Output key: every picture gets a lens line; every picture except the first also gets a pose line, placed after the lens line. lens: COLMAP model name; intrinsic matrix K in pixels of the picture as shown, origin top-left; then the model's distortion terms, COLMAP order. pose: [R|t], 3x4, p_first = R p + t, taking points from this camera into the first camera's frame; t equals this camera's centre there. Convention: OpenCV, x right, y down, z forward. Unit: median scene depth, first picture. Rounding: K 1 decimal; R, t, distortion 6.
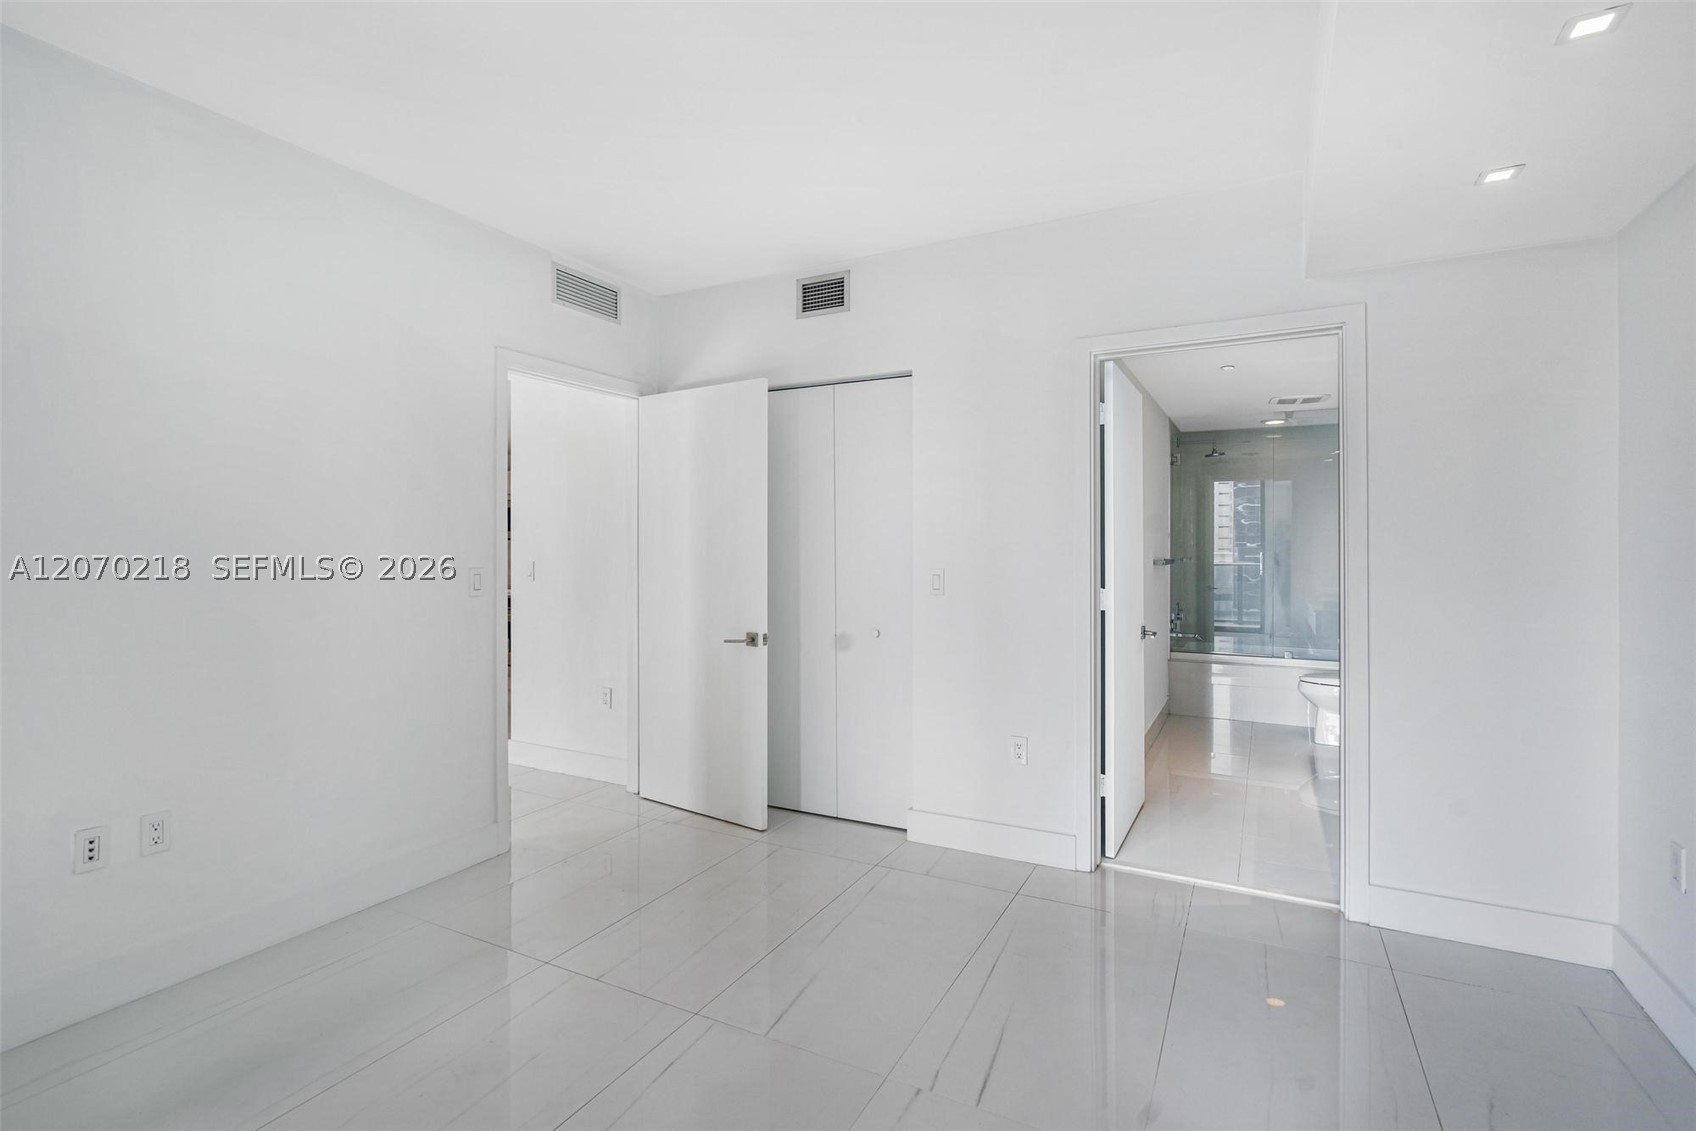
lens RADIAL K [[789.5, 0, 841.3], [0, 789.5, 562.6], [0, 0, 1]] dist [-0.002775, 0.002408]
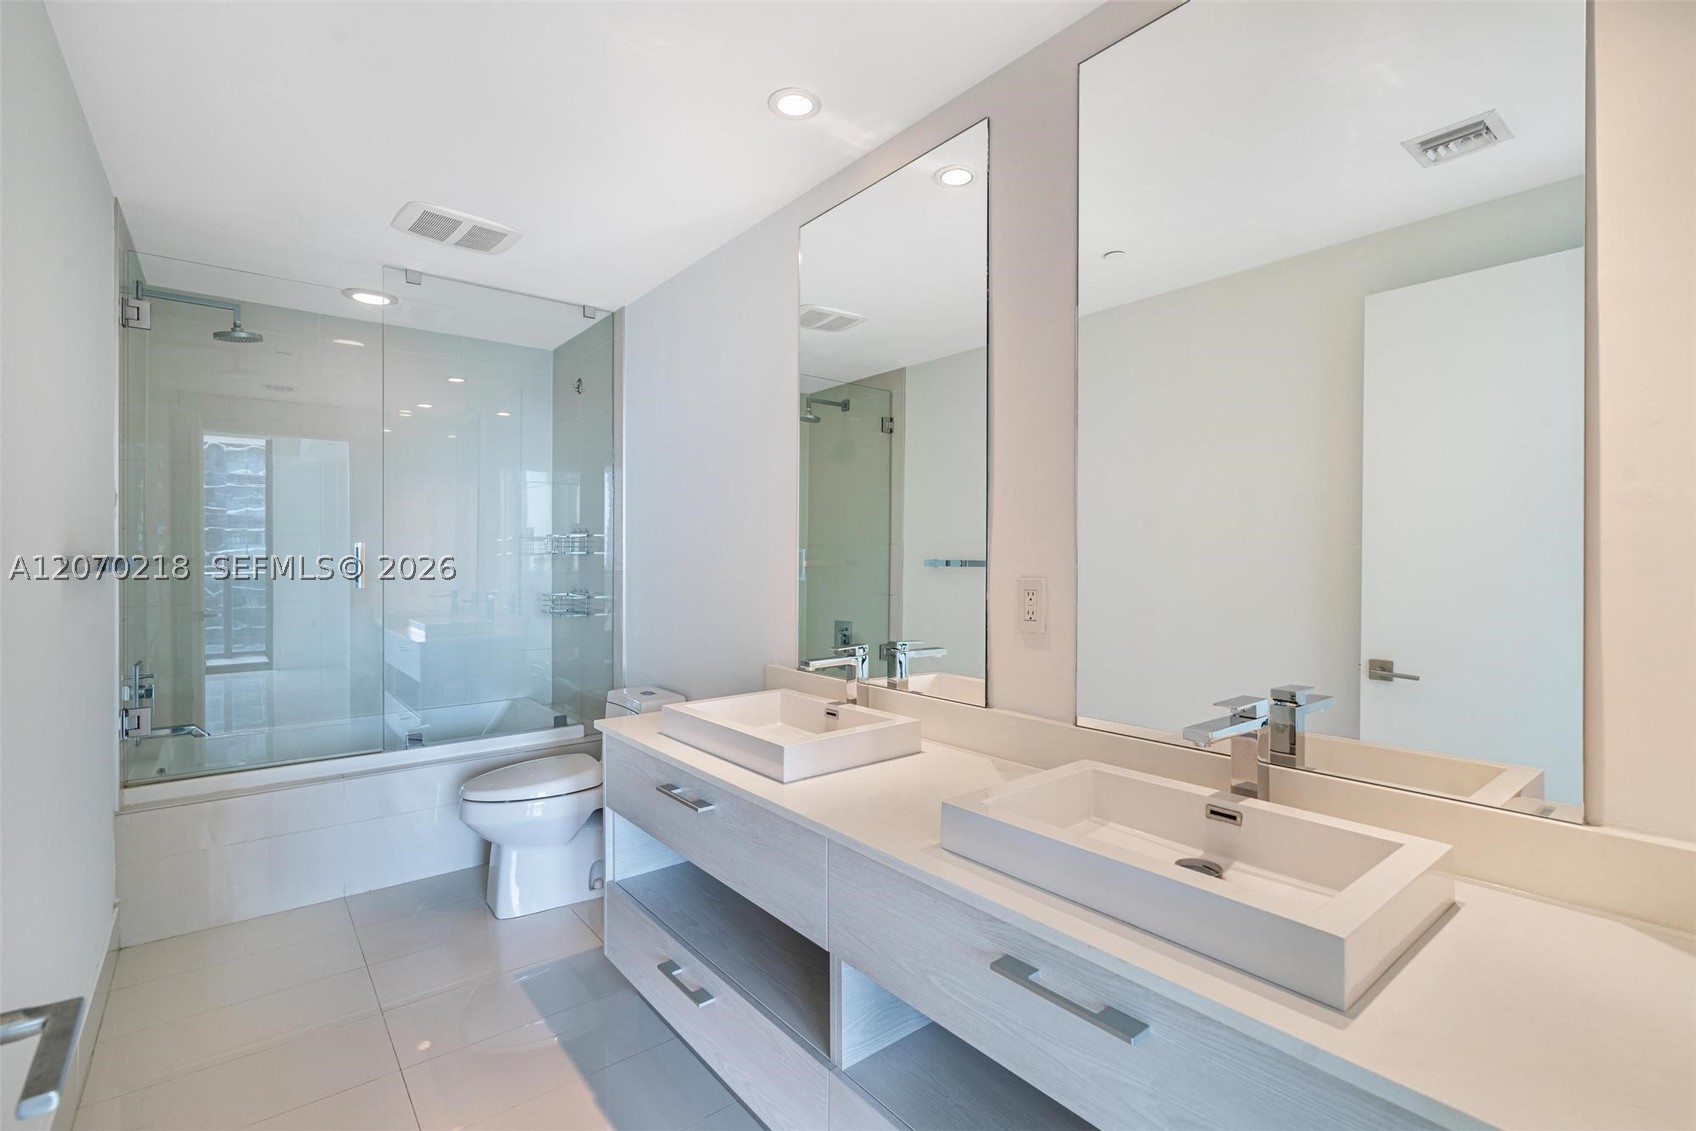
lens RADIAL K [[789.5, 0, 840.6], [0, 789.5, 561.6], [0, 0, 1]] dist [-0.002775, 0.002408]
pose [[0.392940, 0.000346, 0.919564, 0.185761], [-0.002011, 0.999998, 0.000483, -0.002752], [-0.919562, -0.002039, 0.392940, 0.490054]]
